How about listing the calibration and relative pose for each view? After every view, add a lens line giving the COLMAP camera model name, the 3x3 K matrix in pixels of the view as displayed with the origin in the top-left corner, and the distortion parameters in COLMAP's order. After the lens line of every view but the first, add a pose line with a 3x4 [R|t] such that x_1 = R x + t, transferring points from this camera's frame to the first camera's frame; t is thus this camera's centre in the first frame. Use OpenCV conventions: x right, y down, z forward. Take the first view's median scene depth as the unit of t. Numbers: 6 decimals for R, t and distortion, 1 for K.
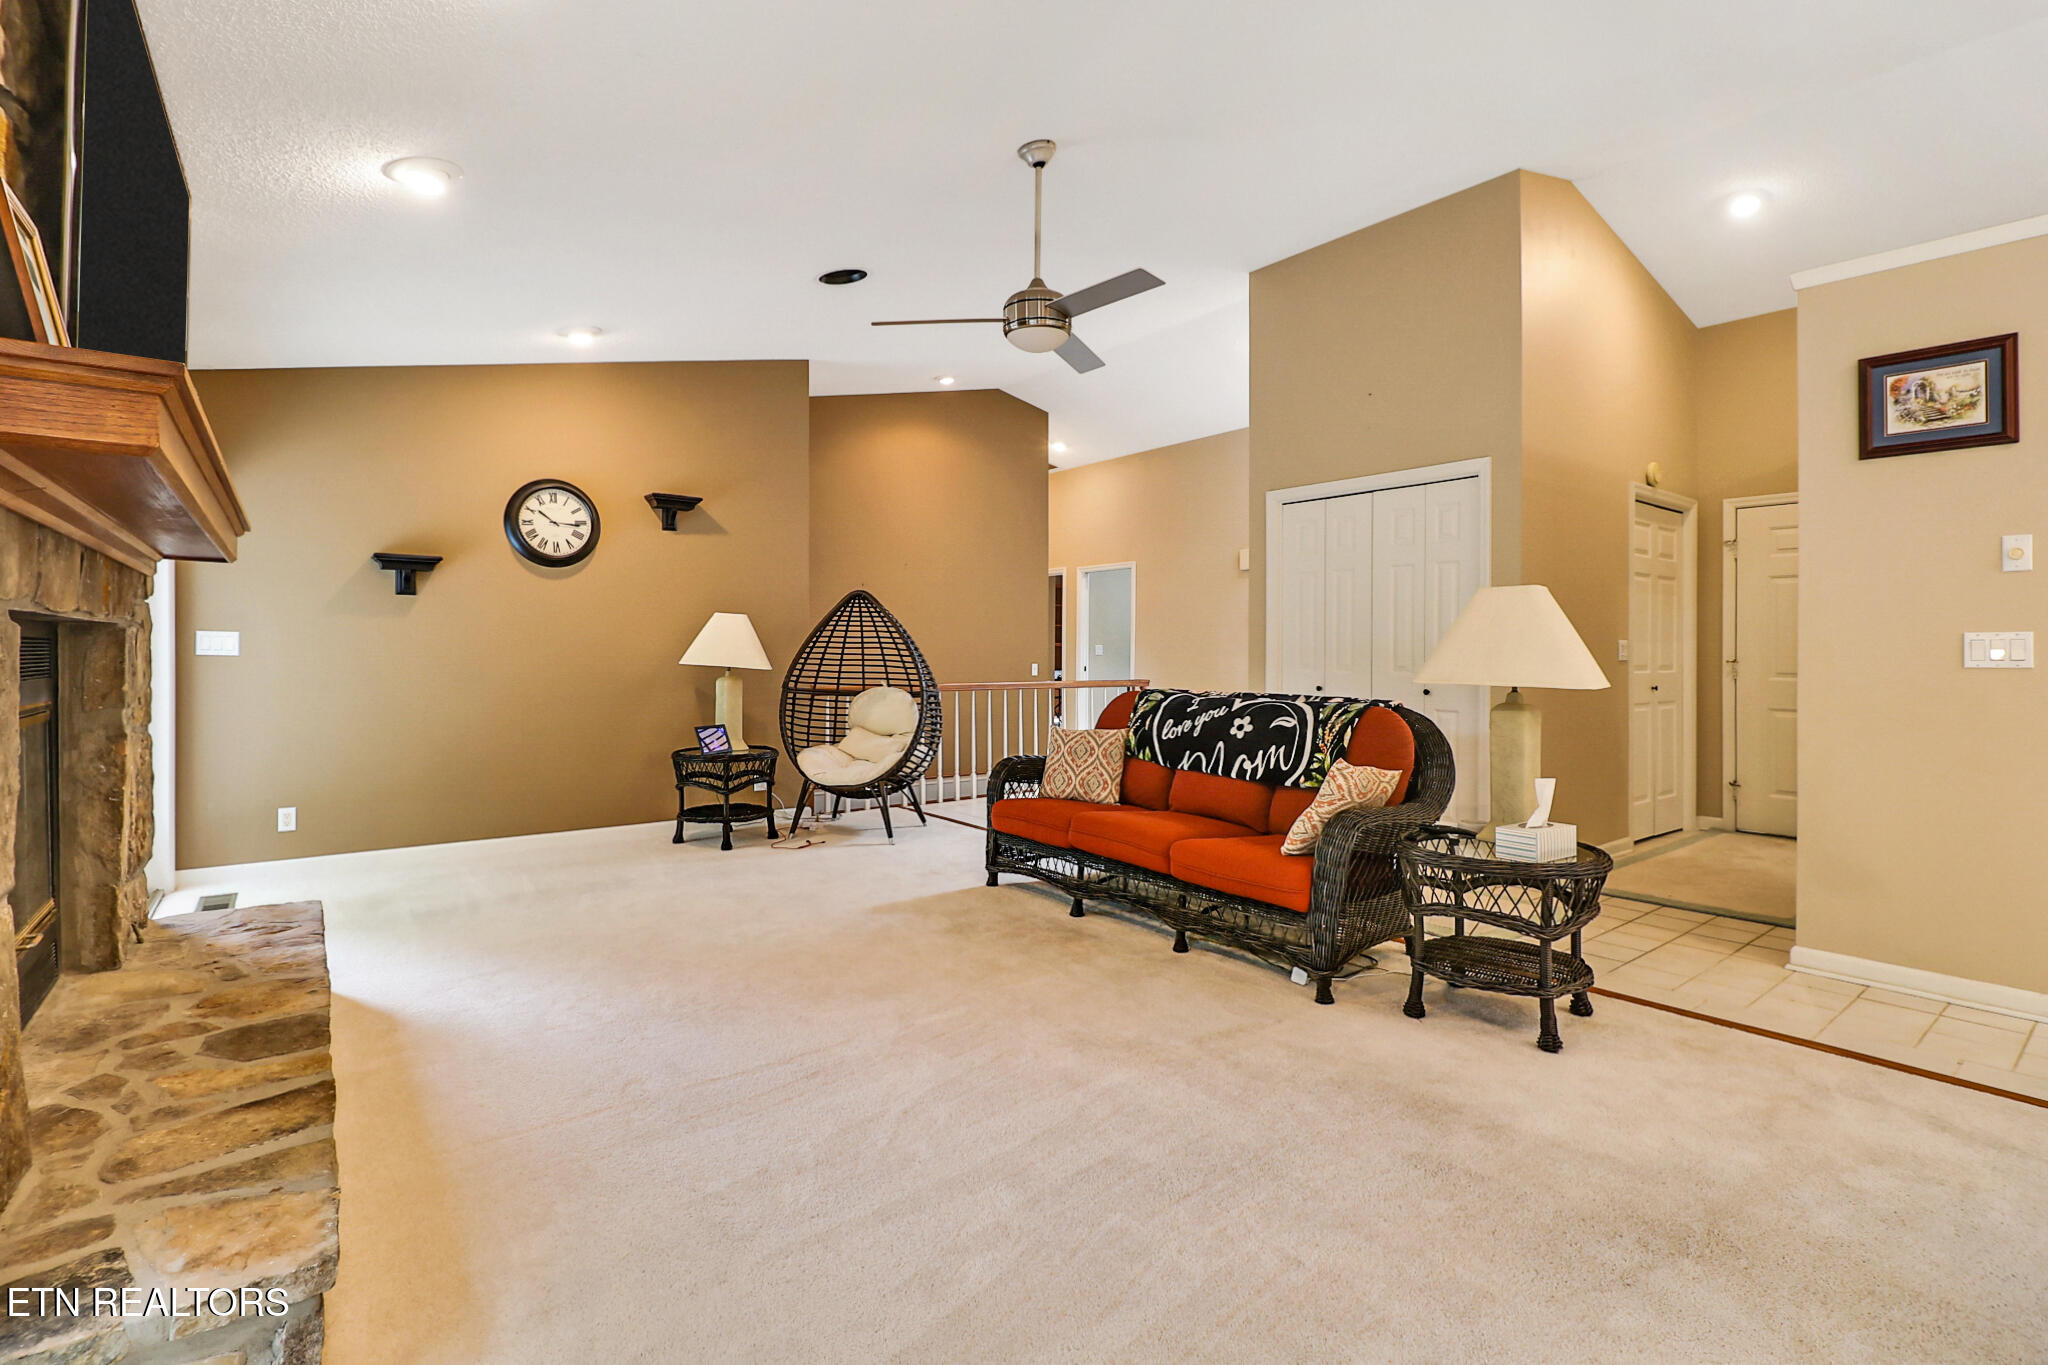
lens RADIAL K [[949.1, 0, 1018.9], [0, 949.1, 629.6], [0, 0, 1]] dist [-0.003902, -0.004233]
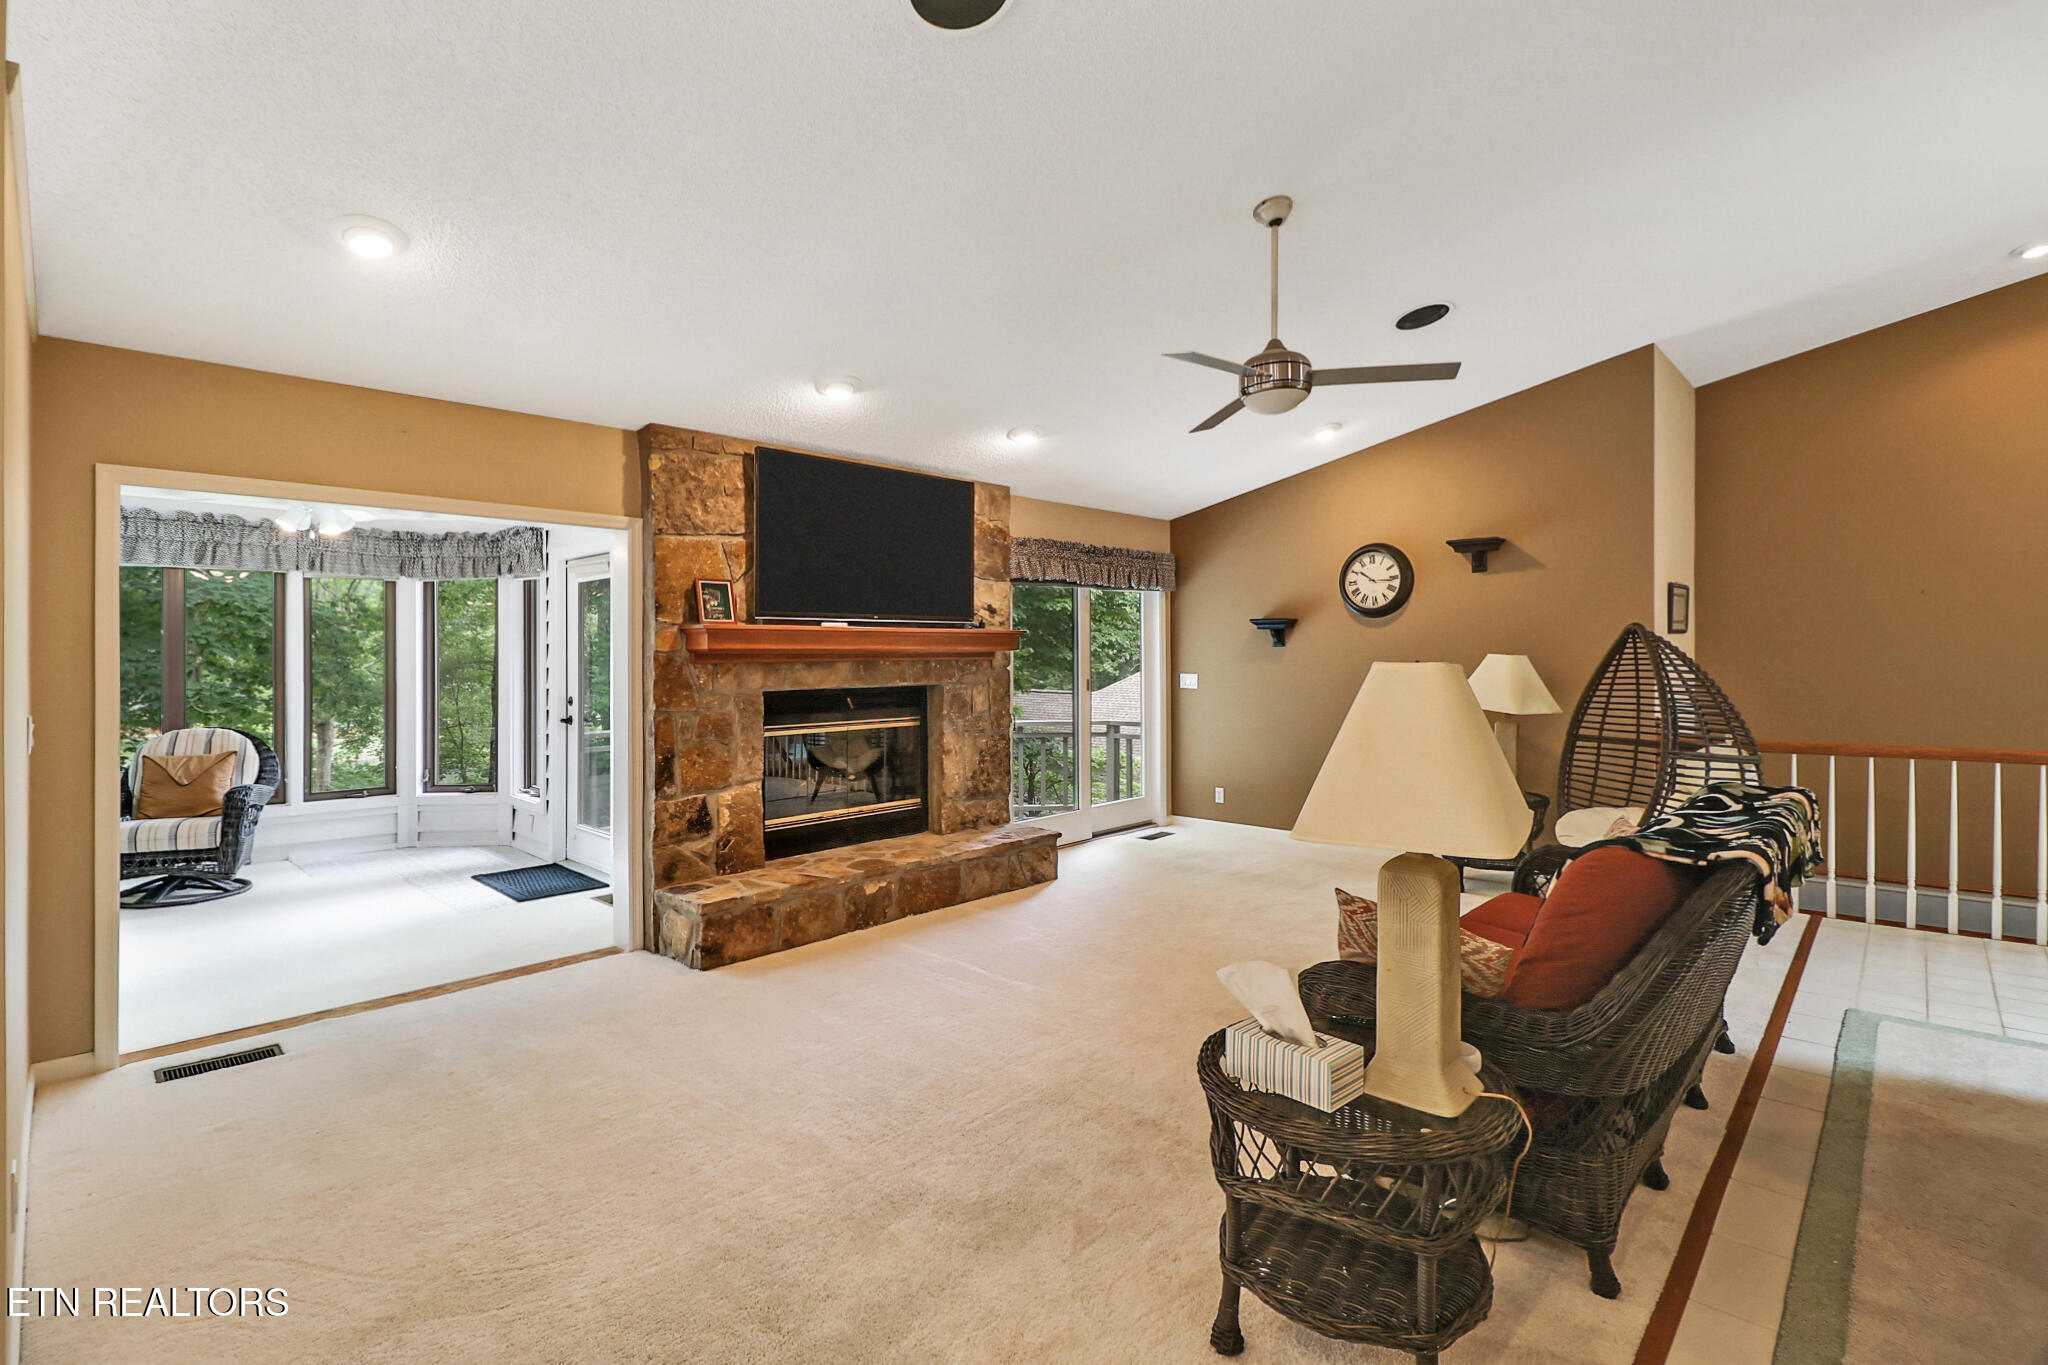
lens RADIAL K [[949.1, 0, 1017.9], [0, 949.1, 670.6], [0, 0, 1]] dist [-0.003902, -0.004233]
pose [[0.146368, -0.001660, -0.989229, 0.610017], [0.018972, 0.999819, 0.001129, -0.009860], [0.989048, -0.018933, 0.146373, 0.382337]]
